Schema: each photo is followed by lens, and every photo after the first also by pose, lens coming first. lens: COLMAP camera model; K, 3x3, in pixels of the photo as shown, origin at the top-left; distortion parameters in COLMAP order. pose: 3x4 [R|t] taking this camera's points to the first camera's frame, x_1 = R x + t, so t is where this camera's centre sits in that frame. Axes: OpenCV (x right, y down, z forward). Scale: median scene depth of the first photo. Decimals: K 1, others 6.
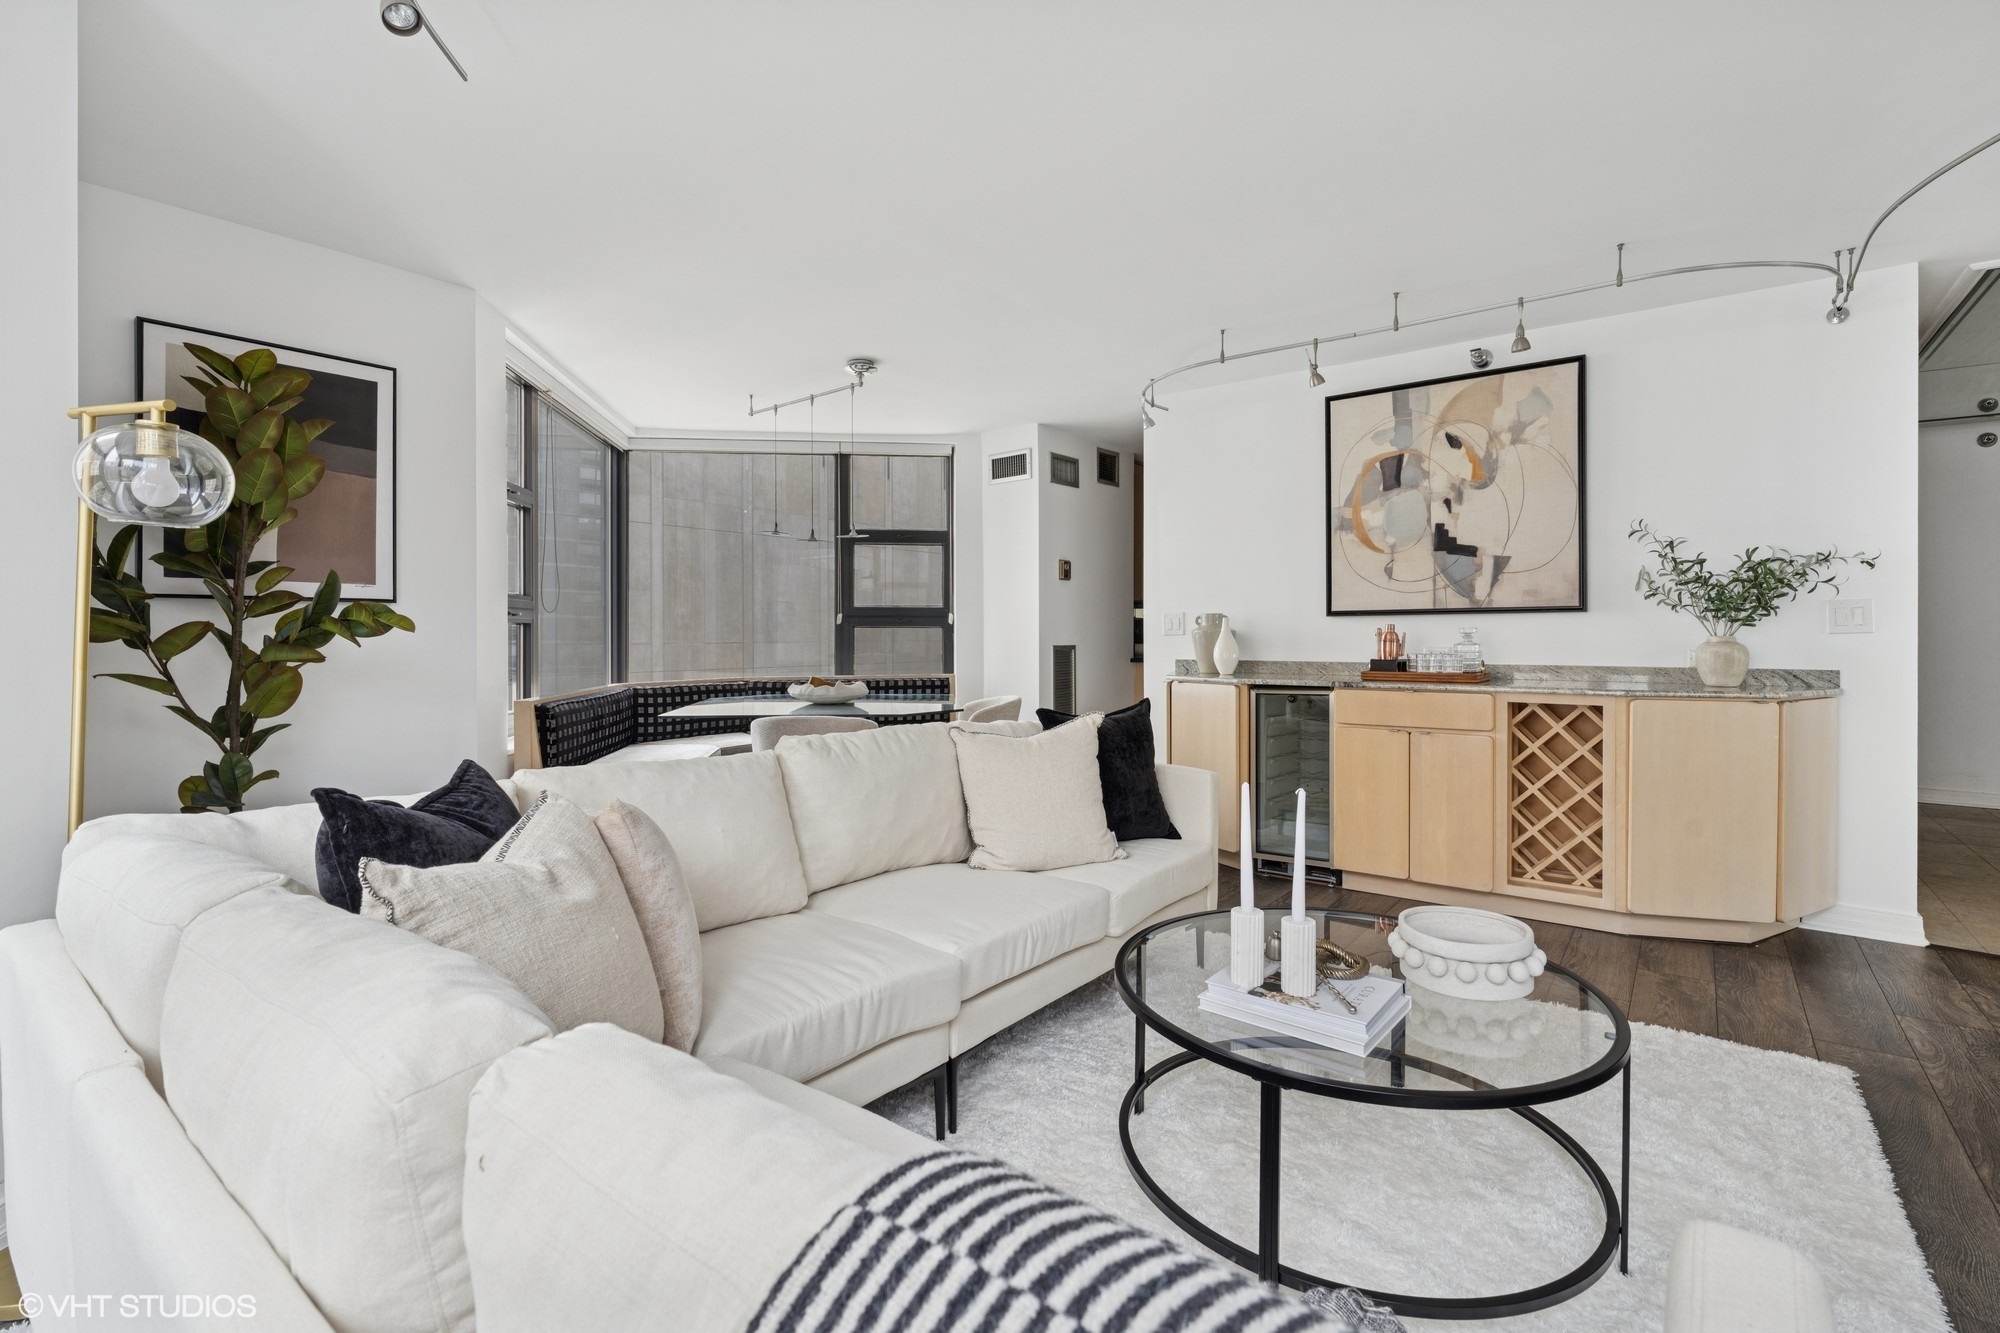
lens RADIAL K [[922.7, 0, 998.7], [0, 922.7, 652.1], [0, 0, 1]] dist [-0.000833, 0.000152]
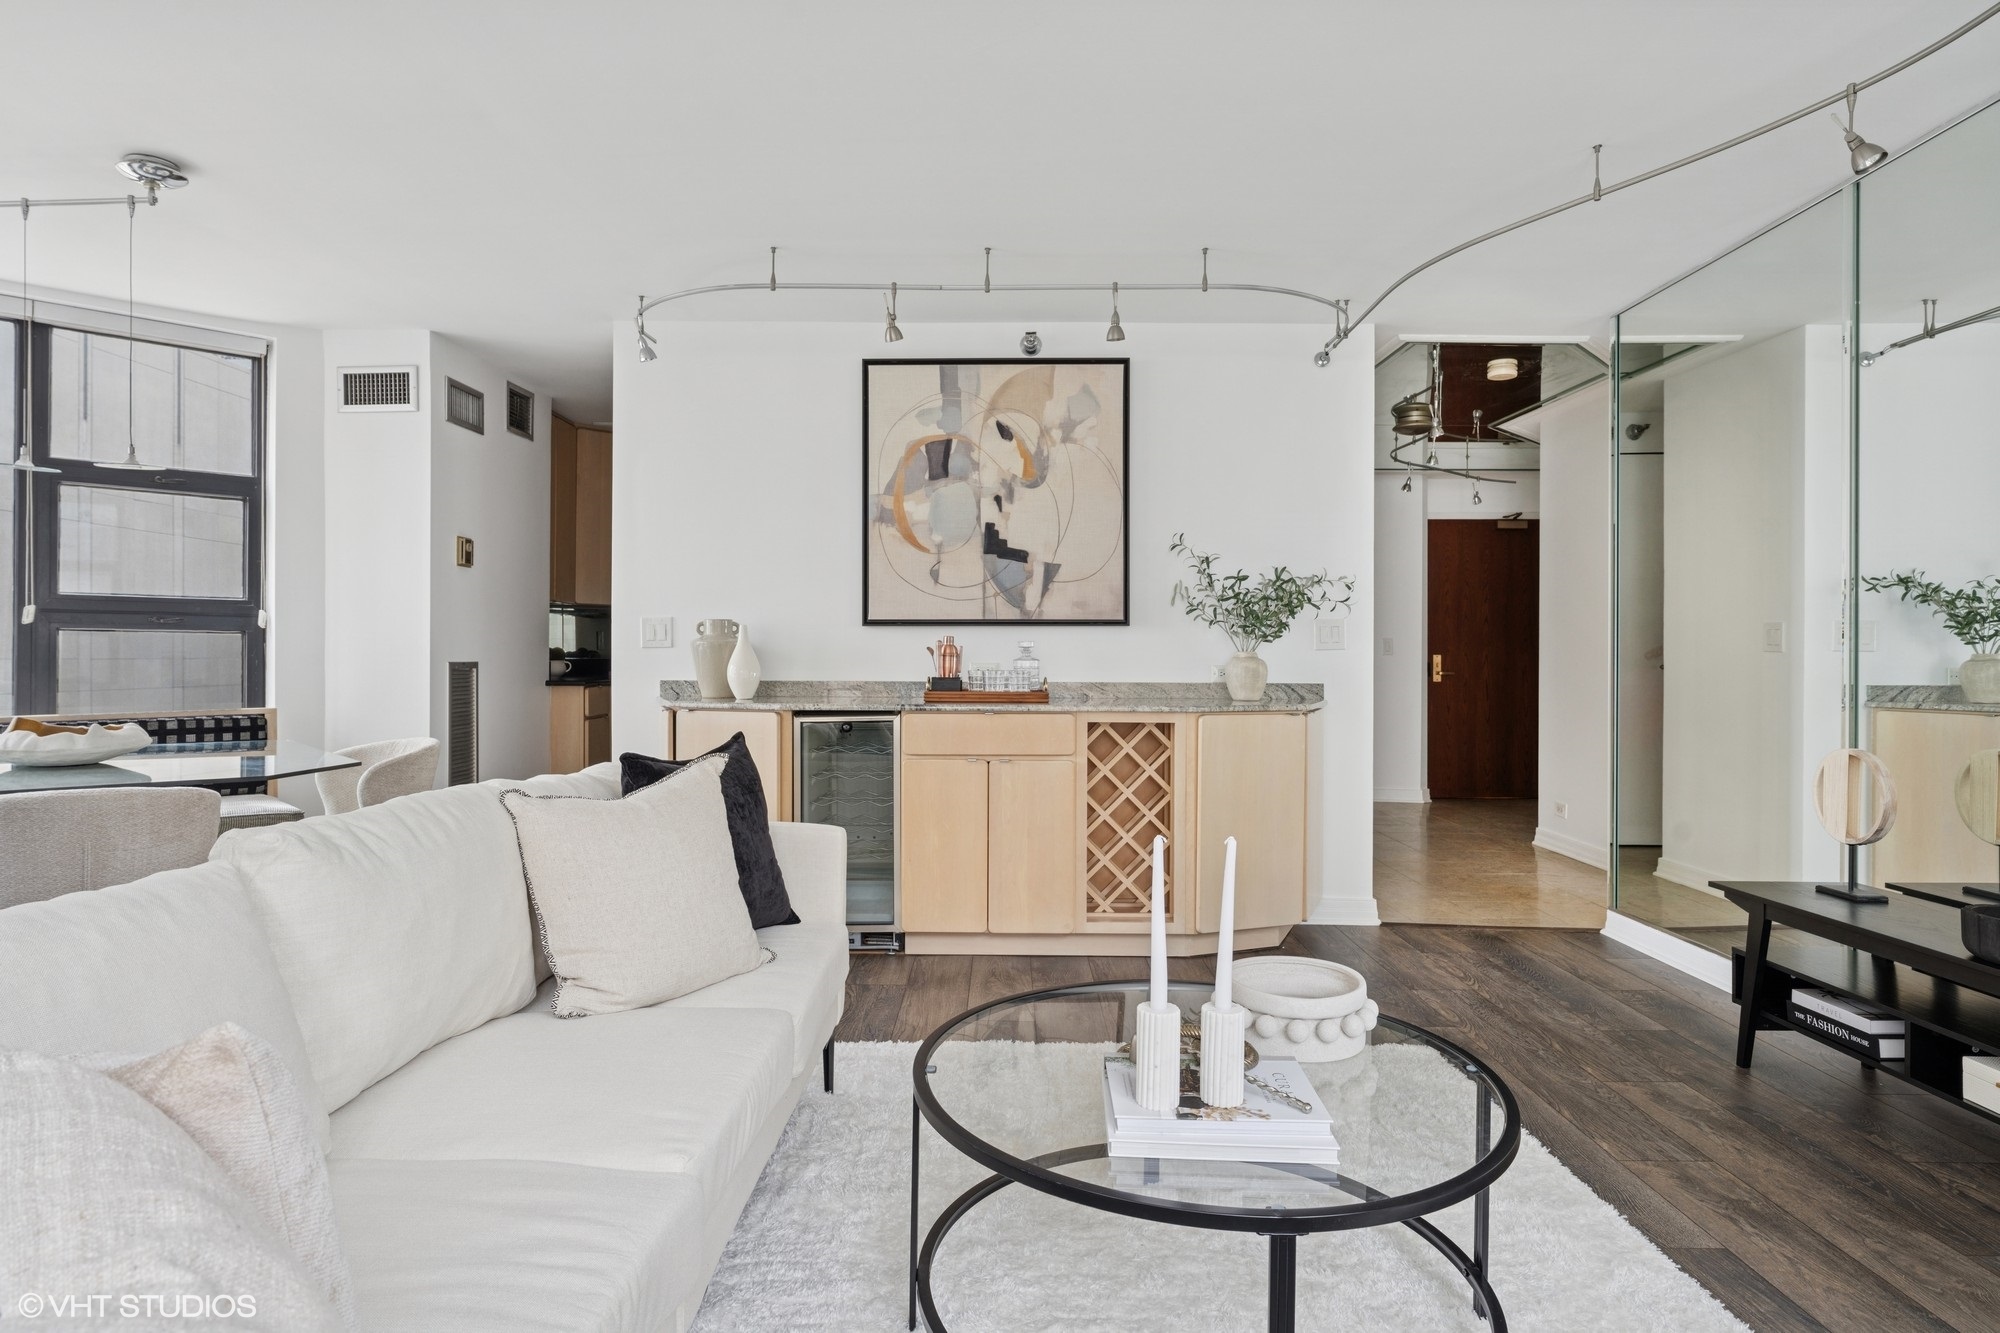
lens RADIAL K [[1108.4, 0, 1000.0], [0, 1108.4, 666.5], [0, 0, 1]] dist [-0.001735, -0.000026]
pose [[0.797036, -0.000819, 0.603931, -0.155957], [0.005287, 0.999970, -0.005621, 0.004034], [-0.603908, 0.007673, 0.797017, 0.151782]]
